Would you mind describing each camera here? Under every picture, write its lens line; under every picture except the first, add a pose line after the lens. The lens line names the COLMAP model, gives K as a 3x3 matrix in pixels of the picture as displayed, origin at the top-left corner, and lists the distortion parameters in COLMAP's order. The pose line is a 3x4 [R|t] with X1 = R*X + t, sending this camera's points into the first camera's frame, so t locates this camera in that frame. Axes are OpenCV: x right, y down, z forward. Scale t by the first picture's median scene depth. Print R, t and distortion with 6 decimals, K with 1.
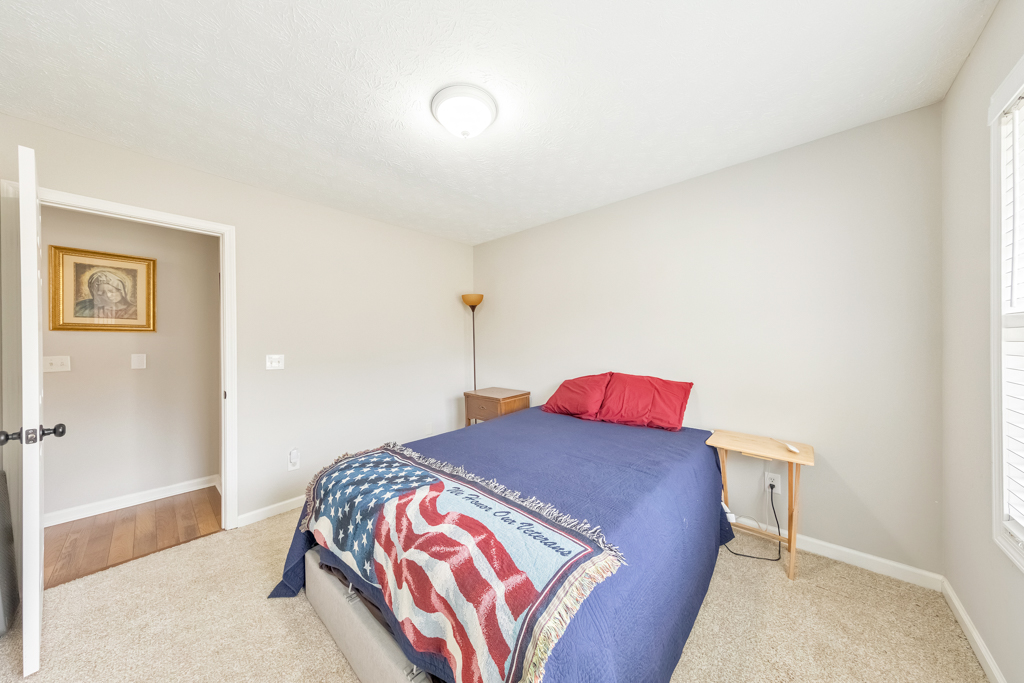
lens RADIAL K [[327.3, 0, 513.4], [0, 327.3, 342.6], [0, 0, 1]] dist [0.007563, -0.000155]
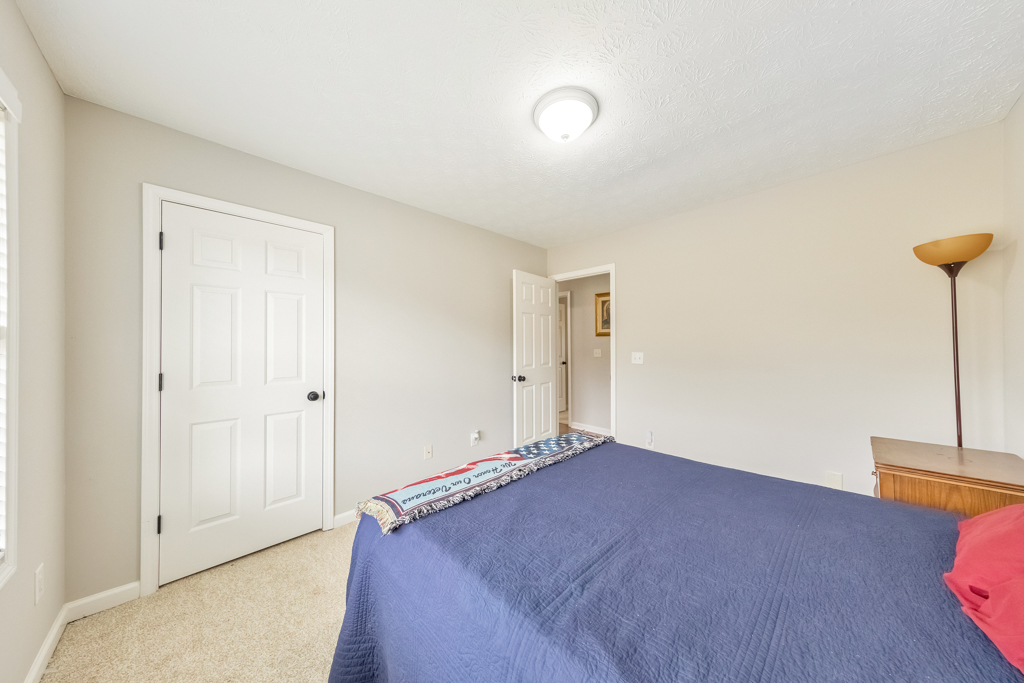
lens RADIAL K [[327.3, 0, 511.6], [0, 327.3, 343.1], [0, 0, 1]] dist [0.007563, -0.000155]
pose [[-0.079125, 0.004701, -0.996854, 0.917836], [0.001777, 0.999988, 0.004575, -0.009201], [0.996863, -0.001409, -0.079133, 0.969405]]
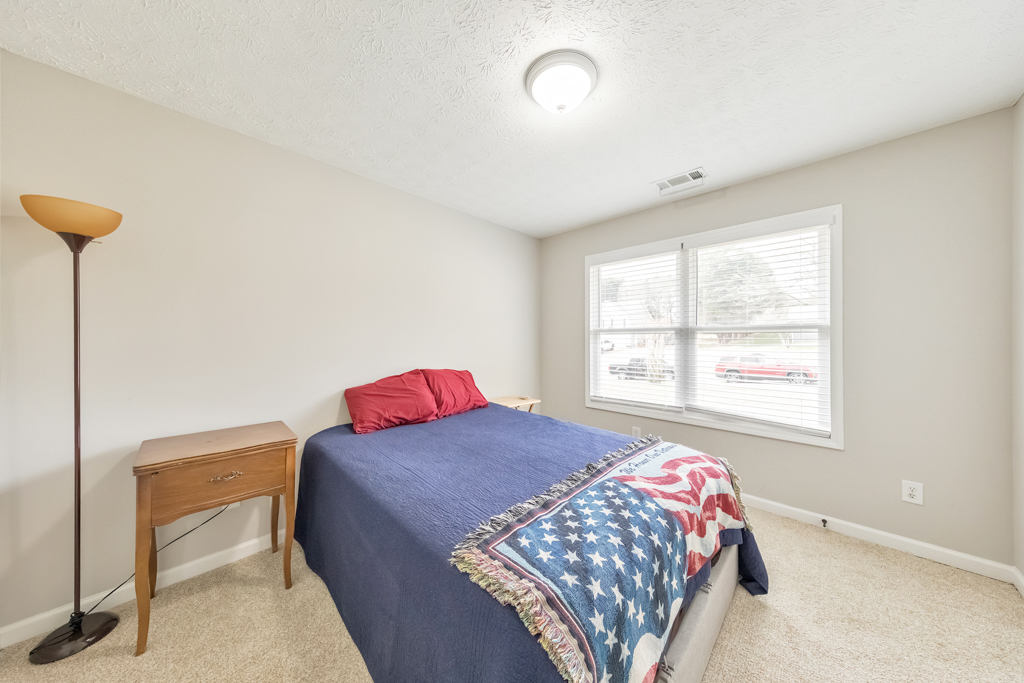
lens RADIAL K [[327.3, 0, 520.4], [0, 327.3, 340.5], [0, 0, 1]] dist [0.007563, -0.000155]
pose [[0.022778, 0.002851, 0.999736, -1.107228], [0.007128, 0.999970, -0.003014, 0.021037], [-0.999715, 0.007194, 0.022757, 1.158659]]
